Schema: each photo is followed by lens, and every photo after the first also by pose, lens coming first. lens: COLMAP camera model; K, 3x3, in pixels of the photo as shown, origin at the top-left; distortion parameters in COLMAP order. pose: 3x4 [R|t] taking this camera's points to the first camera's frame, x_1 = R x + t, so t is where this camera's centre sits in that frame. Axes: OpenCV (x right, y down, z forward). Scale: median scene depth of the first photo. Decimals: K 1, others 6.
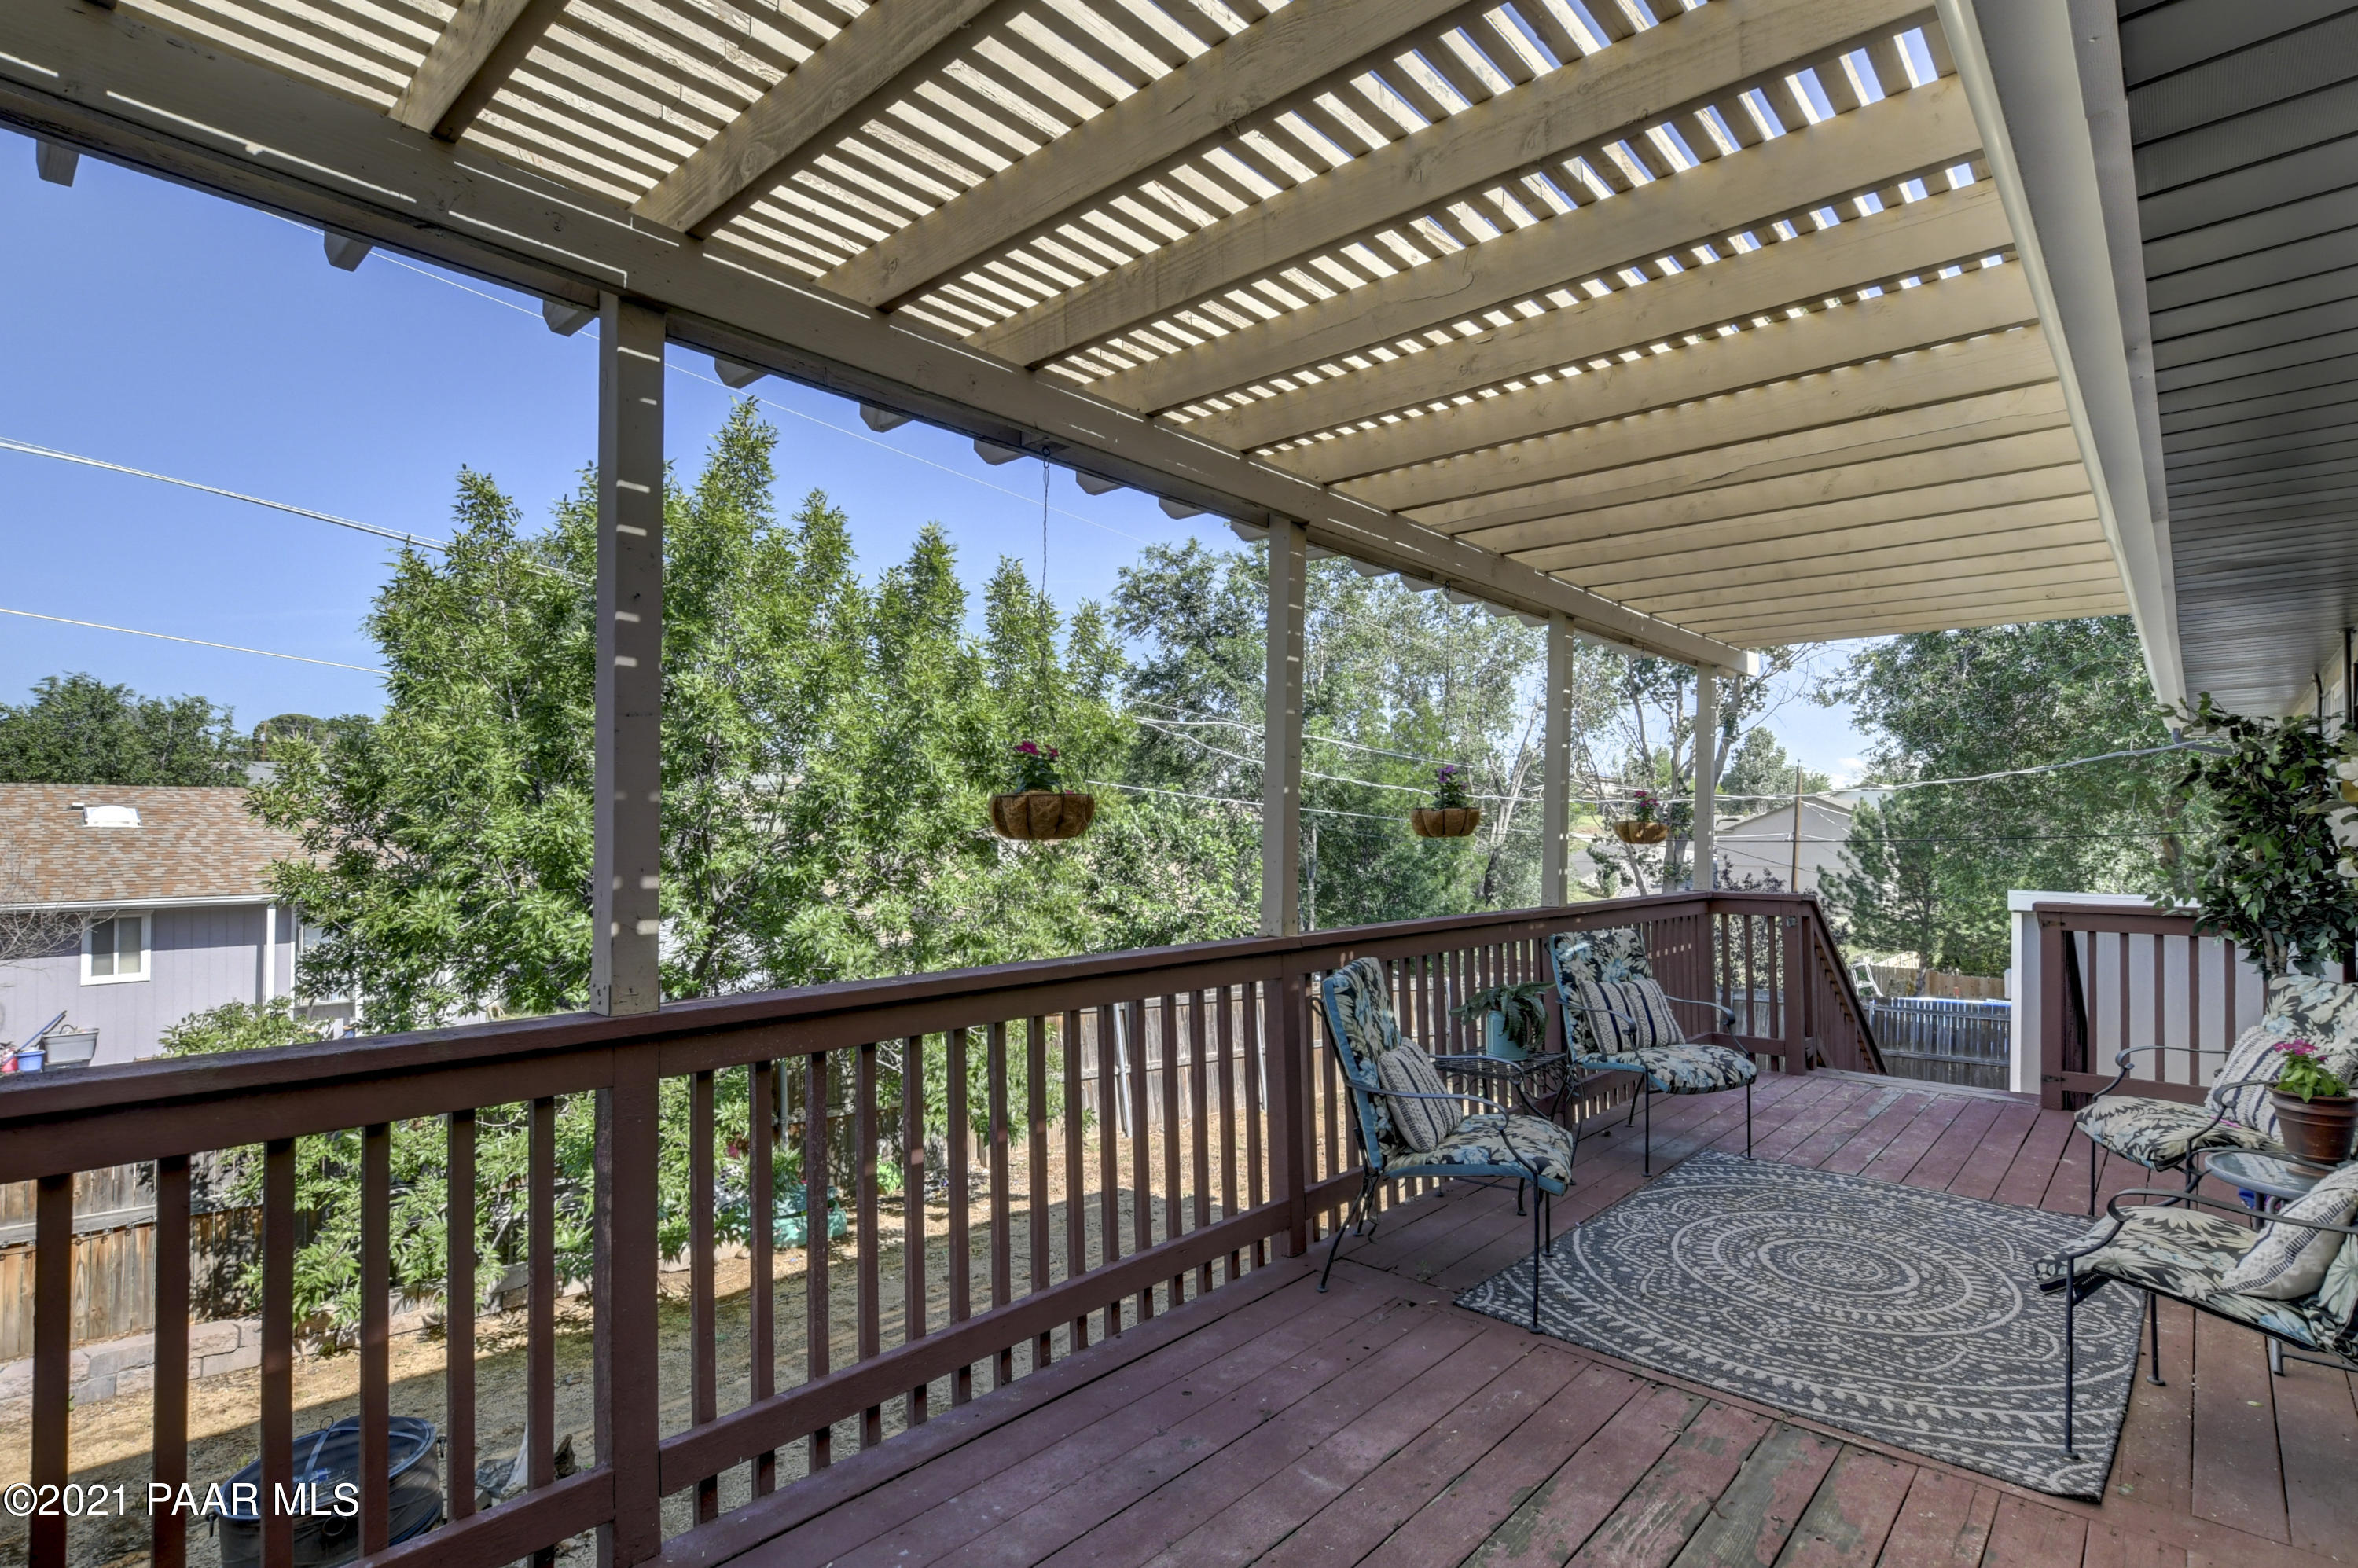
lens RADIAL K [[1117.6, 0, 1147.9], [0, 1117.6, 801.5], [0, 0, 1]] dist [-0.010879, 0.000648]
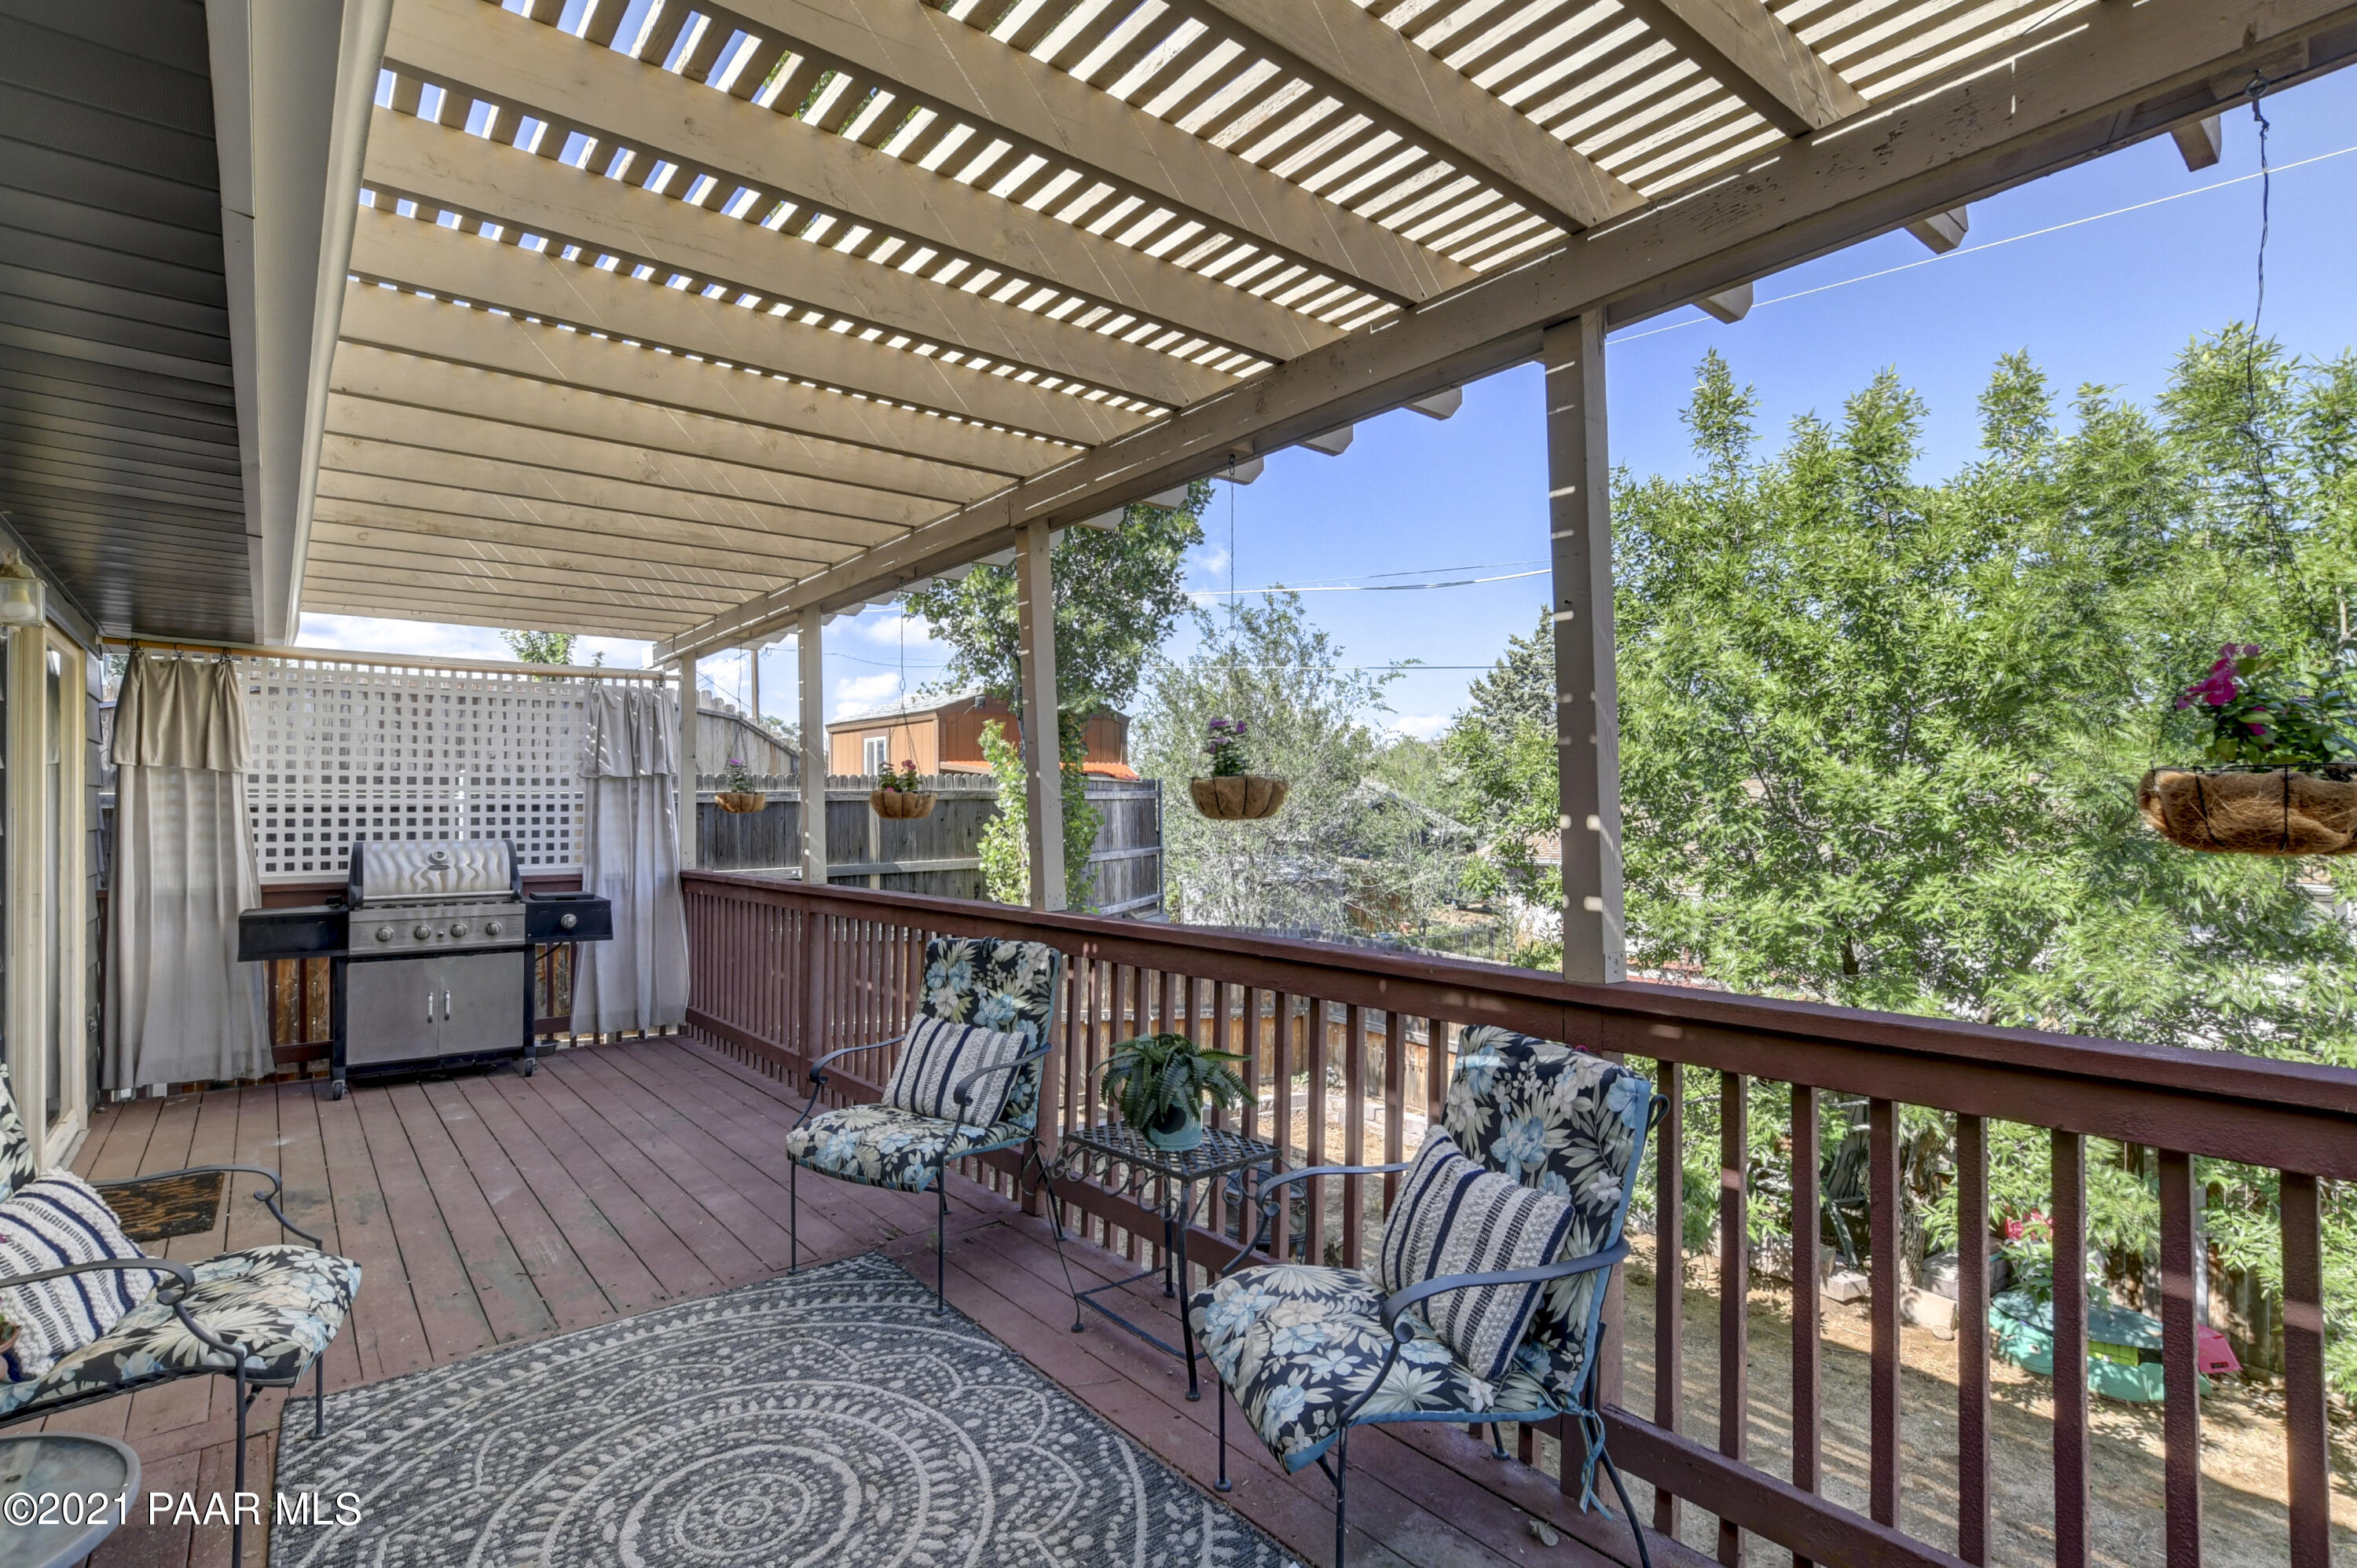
lens RADIAL K [[1123.9, 0, 1169.8], [0, 1123.9, 794.6], [0, 0, 1]] dist [-0.009819, 0.000388]
pose [[-0.131849, -0.012017, -0.991197, 1.161944], [0.033920, 0.999286, -0.016628, 0.037555], [0.990689, -0.035814, -0.131347, 1.279977]]
